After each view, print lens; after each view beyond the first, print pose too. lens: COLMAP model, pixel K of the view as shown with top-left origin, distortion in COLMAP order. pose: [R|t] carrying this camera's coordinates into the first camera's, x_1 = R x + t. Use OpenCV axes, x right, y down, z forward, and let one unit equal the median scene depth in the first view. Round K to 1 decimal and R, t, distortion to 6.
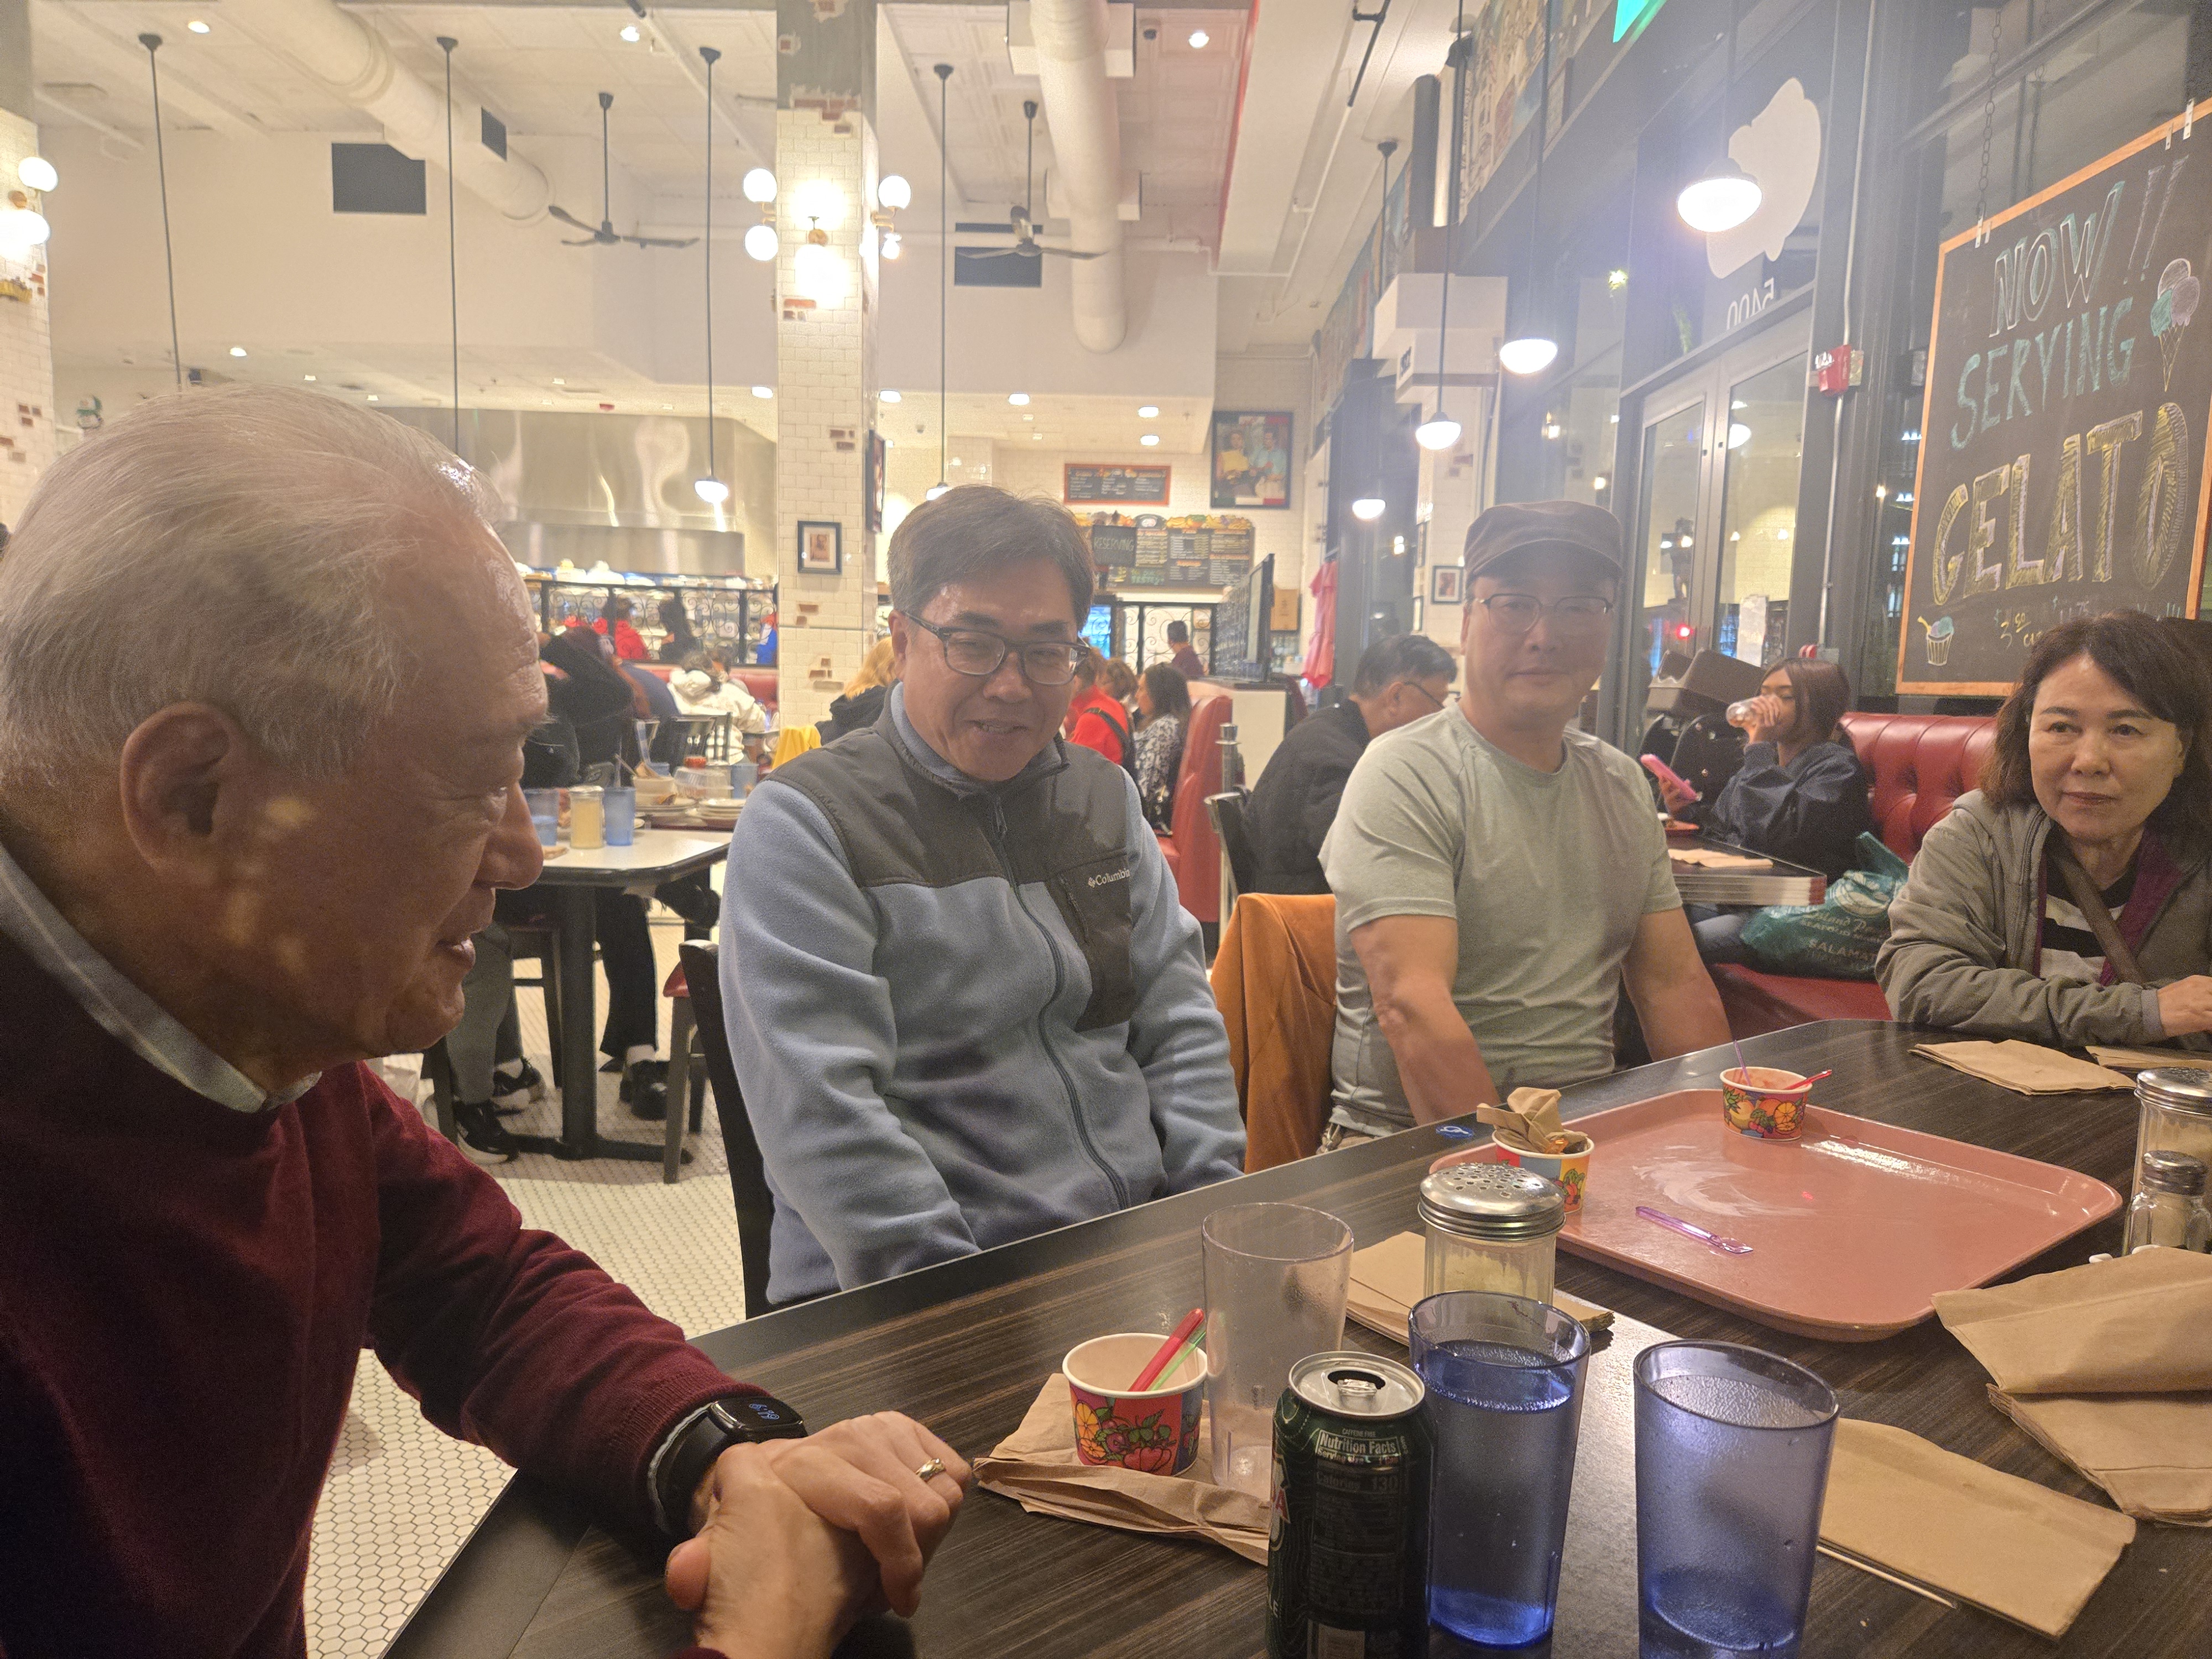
lens RADIAL K [[1543.4, 0, 1110.1], [0, 1543.4, 860.6], [0, 0, 1]] dist [0.090589, -0.085170]
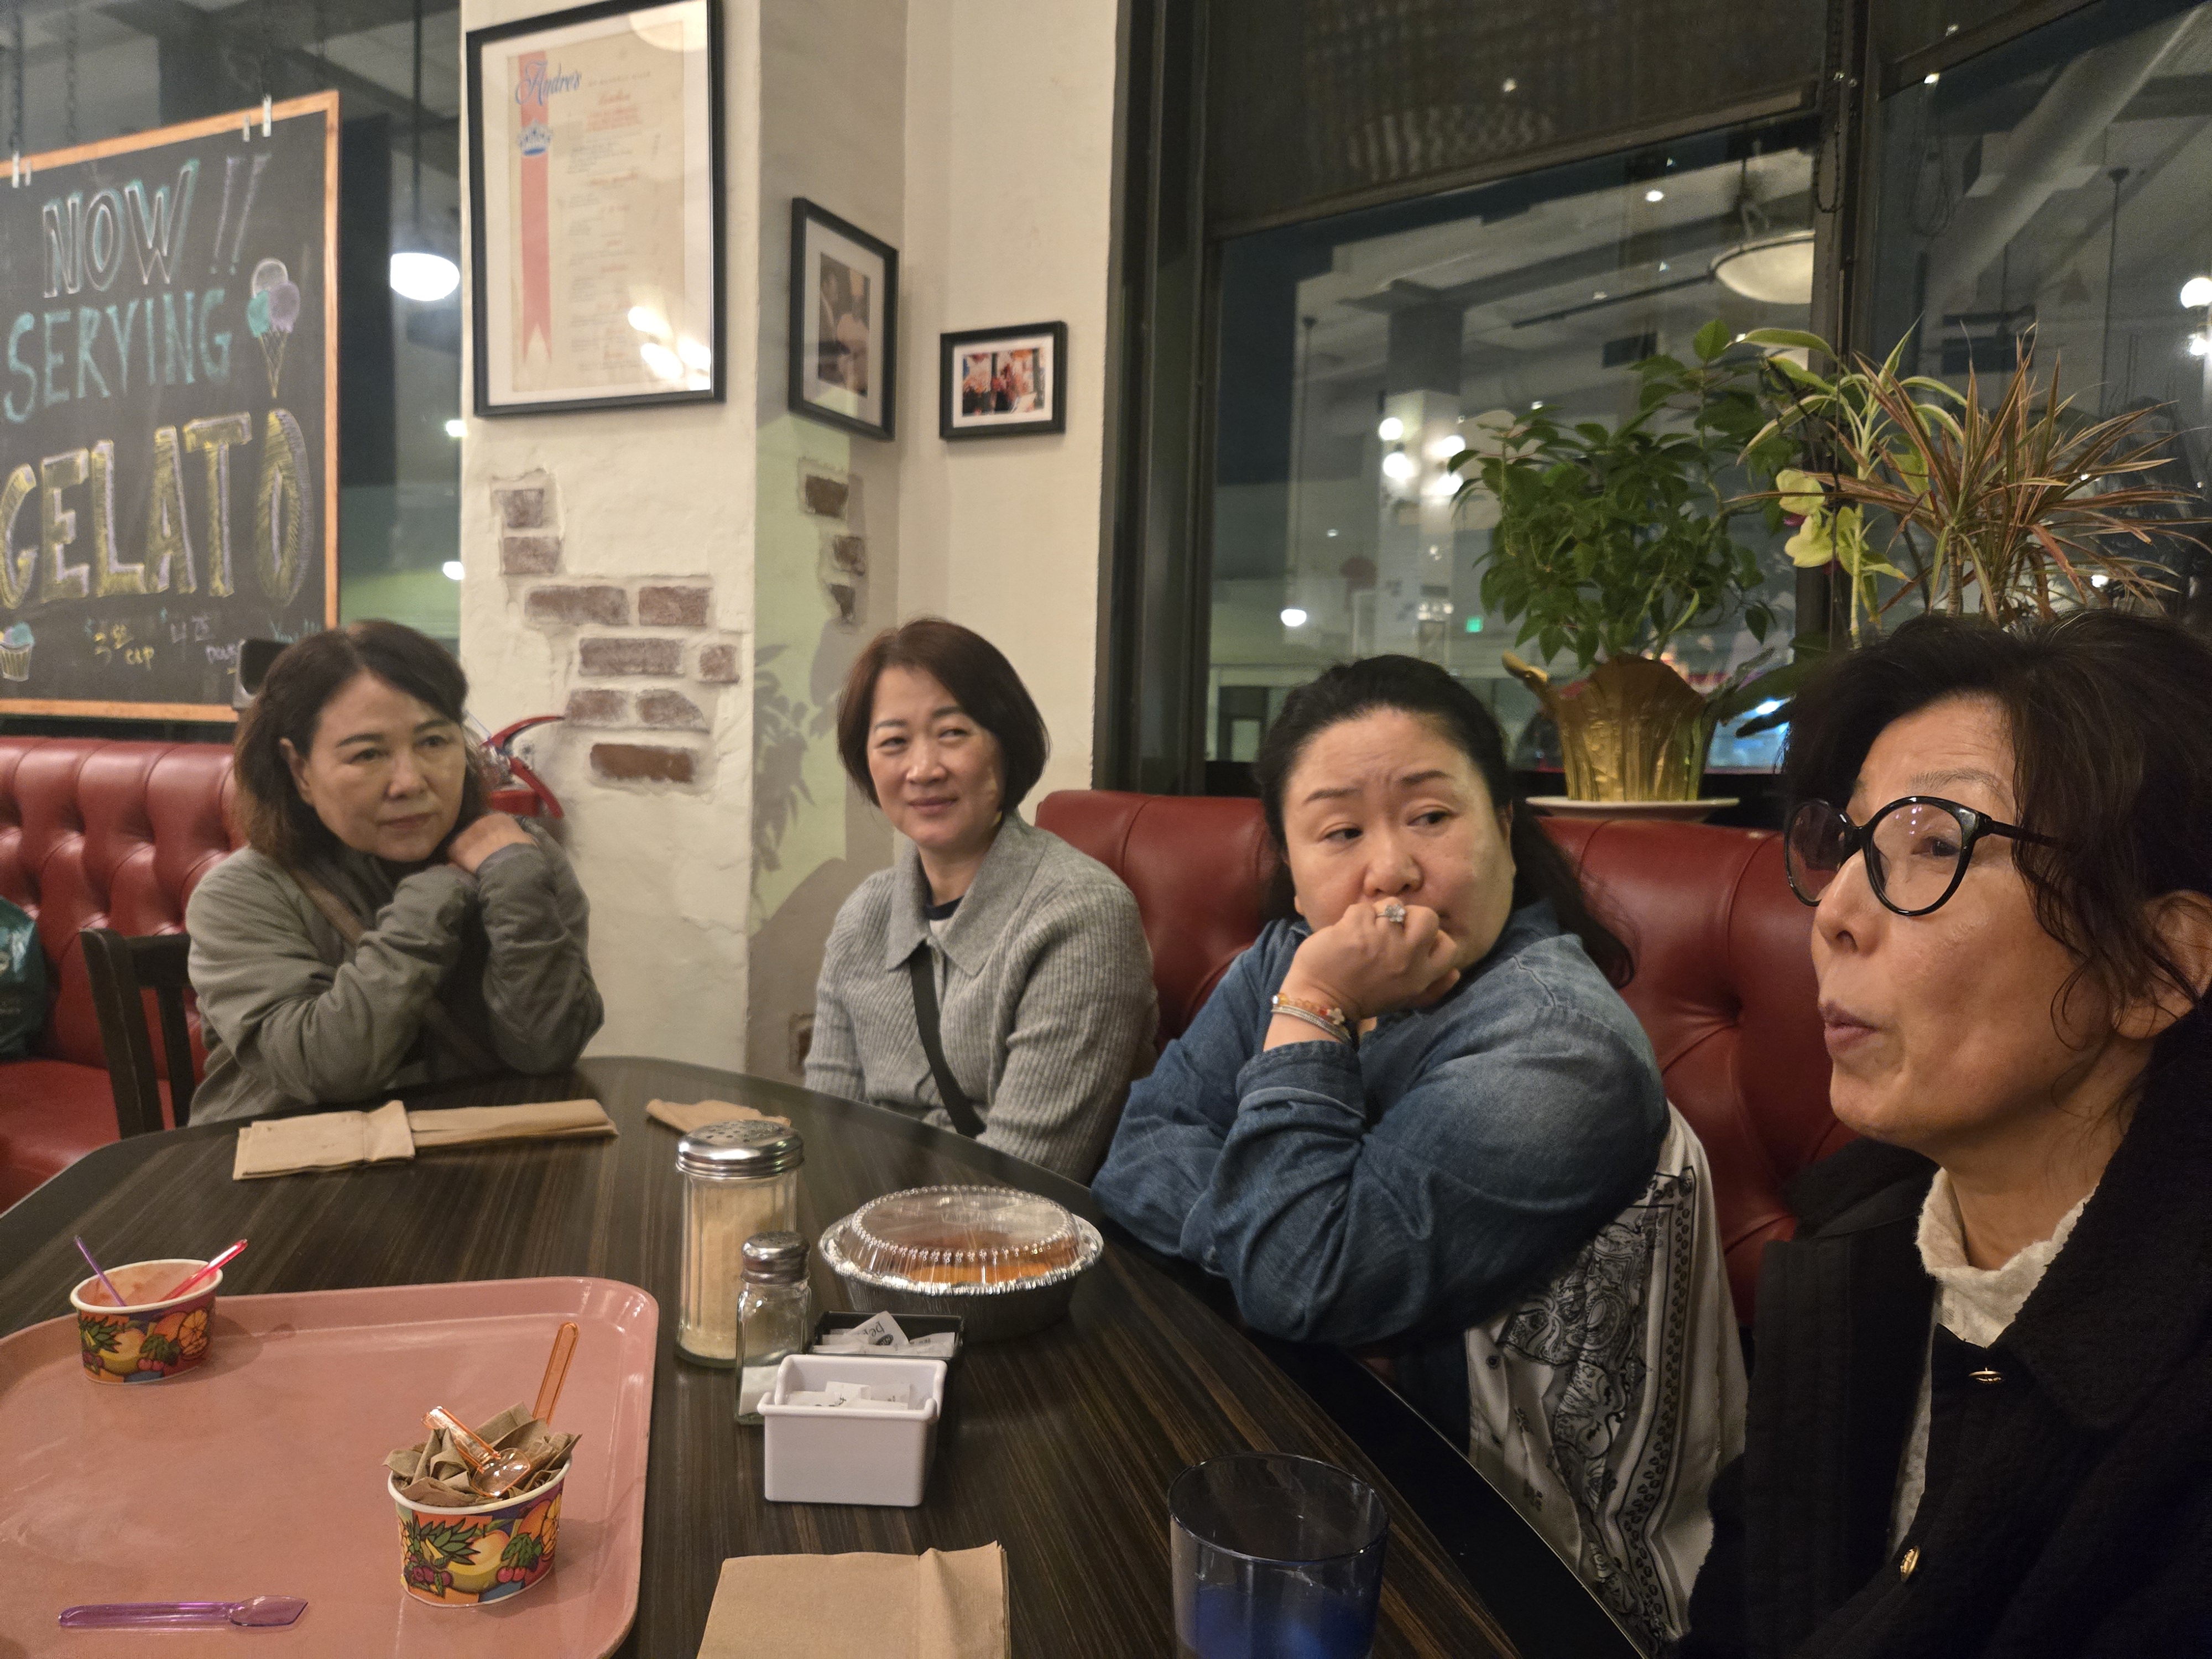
lens RADIAL K [[1569.3, 0, 1155.4], [0, 1569.3, 830.9], [0, 0, 1]] dist [0.090066, -0.082924]
pose [[0.409149, -0.043700, 0.911421, 0.001648], [0.082102, 0.996564, 0.010926, -0.006646], [-0.908767, 0.070359, 0.411331, 0.134978]]
